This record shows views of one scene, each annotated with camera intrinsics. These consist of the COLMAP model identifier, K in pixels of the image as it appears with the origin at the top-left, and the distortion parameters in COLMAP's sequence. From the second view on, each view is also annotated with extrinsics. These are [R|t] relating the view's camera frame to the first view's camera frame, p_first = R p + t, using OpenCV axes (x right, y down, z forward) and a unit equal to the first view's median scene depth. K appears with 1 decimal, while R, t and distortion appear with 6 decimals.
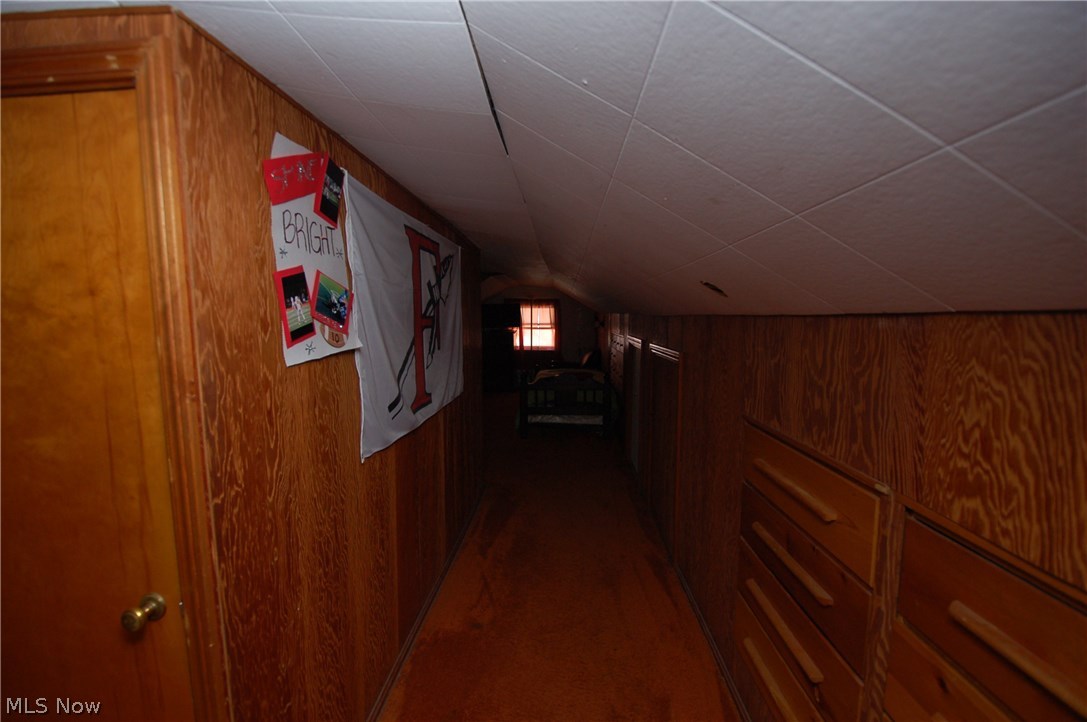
lens RADIAL K [[471.2, 0, 541.9], [0, 471.2, 363.7], [0, 0, 1]] dist [0.001791, -0.000766]
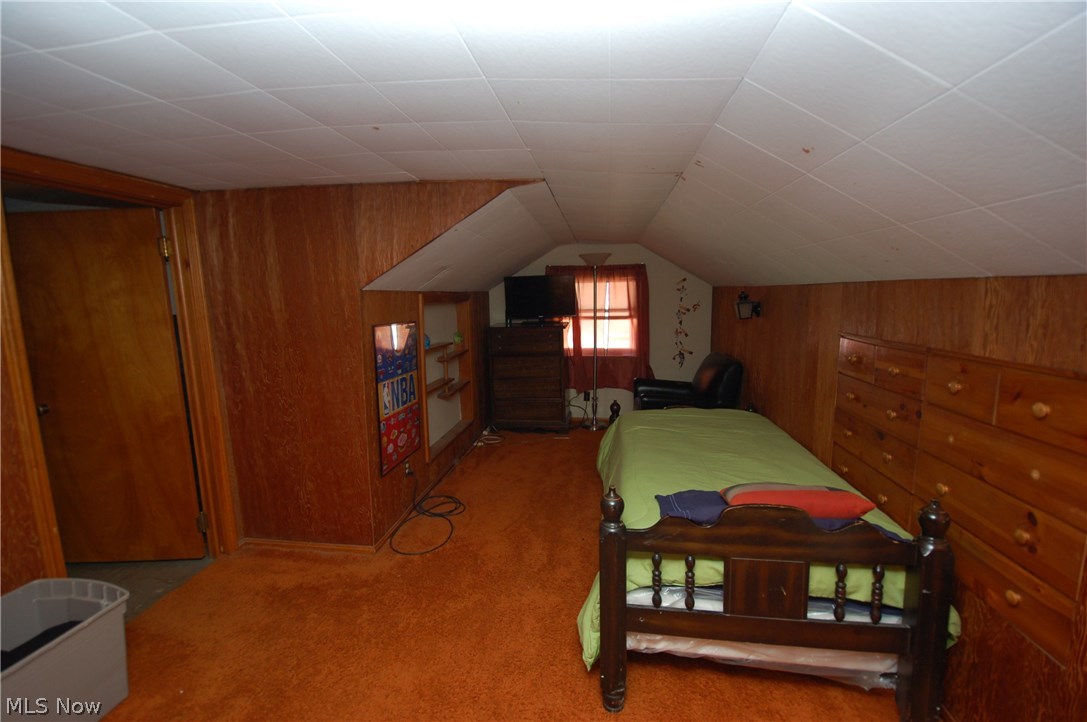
lens RADIAL K [[471.2, 0, 542.6], [0, 471.2, 360.2], [0, 0, 1]] dist [0.001791, -0.000766]
pose [[0.995355, -0.012570, -0.095444, -0.031191], [0.015509, 0.999426, 0.030113, -0.042284], [0.095011, -0.031453, 0.994979, 0.424243]]
